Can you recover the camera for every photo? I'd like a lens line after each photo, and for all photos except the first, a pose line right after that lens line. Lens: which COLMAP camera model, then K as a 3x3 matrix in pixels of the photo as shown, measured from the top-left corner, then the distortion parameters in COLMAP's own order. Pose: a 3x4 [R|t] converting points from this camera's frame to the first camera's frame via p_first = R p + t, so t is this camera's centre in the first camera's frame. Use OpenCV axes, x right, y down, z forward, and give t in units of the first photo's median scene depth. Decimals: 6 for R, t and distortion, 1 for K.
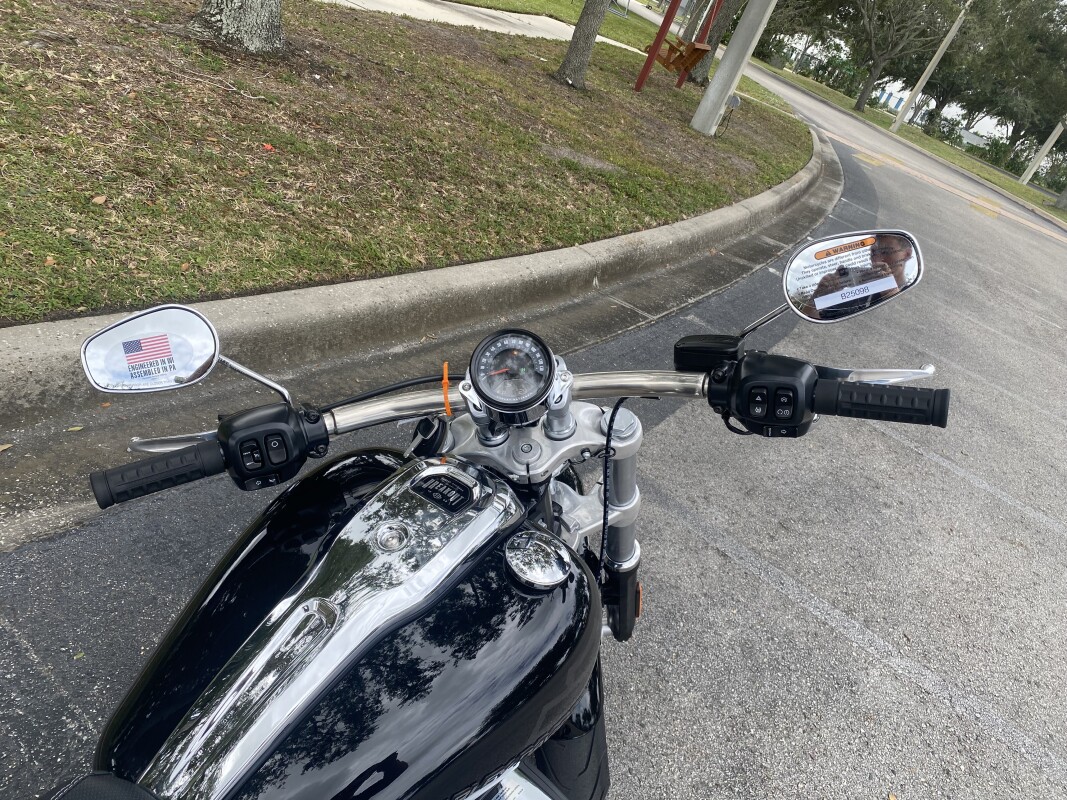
lens RADIAL K [[809.4, 0, 534.0], [0, 809.4, 410.7], [0, 0, 1]] dist [0.010096, -0.000735]
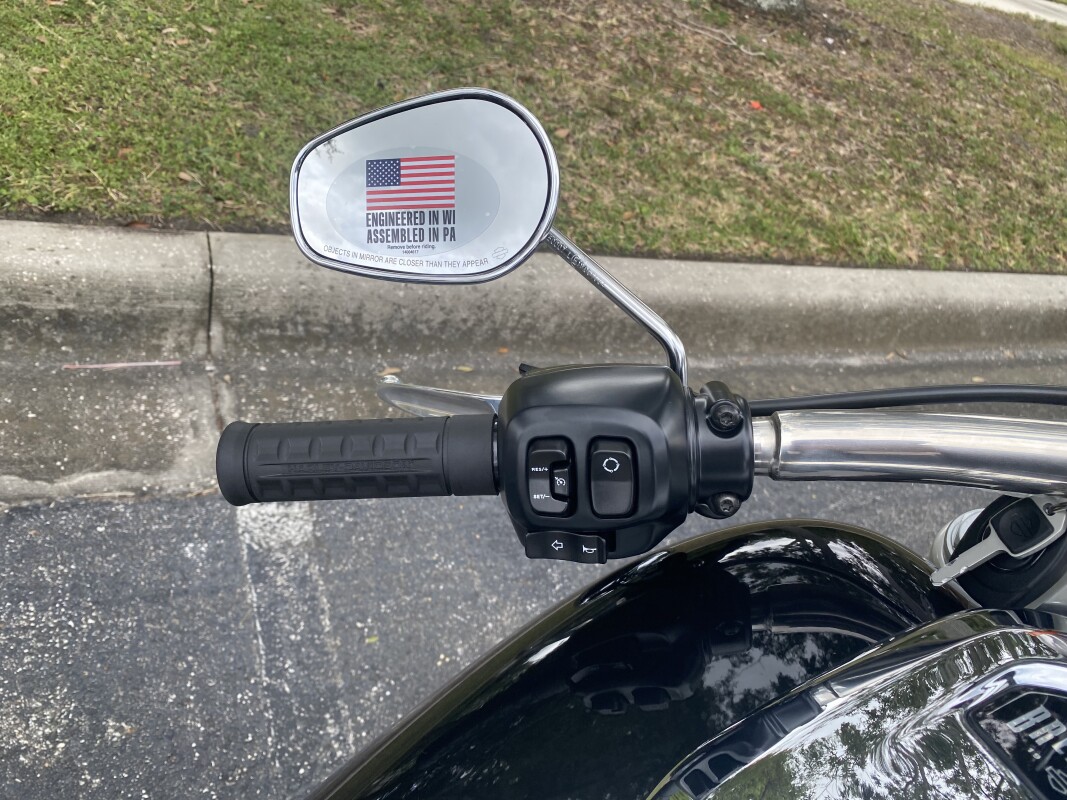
lens RADIAL K [[809.4, 0, 529.5], [0, 809.4, 407.0], [0, 0, 1]] dist [0.010096, -0.000735]
pose [[0.845768, 0.231690, -0.480620, -0.045216], [-0.237290, 0.970146, 0.050104, 0.001309], [0.477880, 0.071670, 0.875496, 0.165558]]
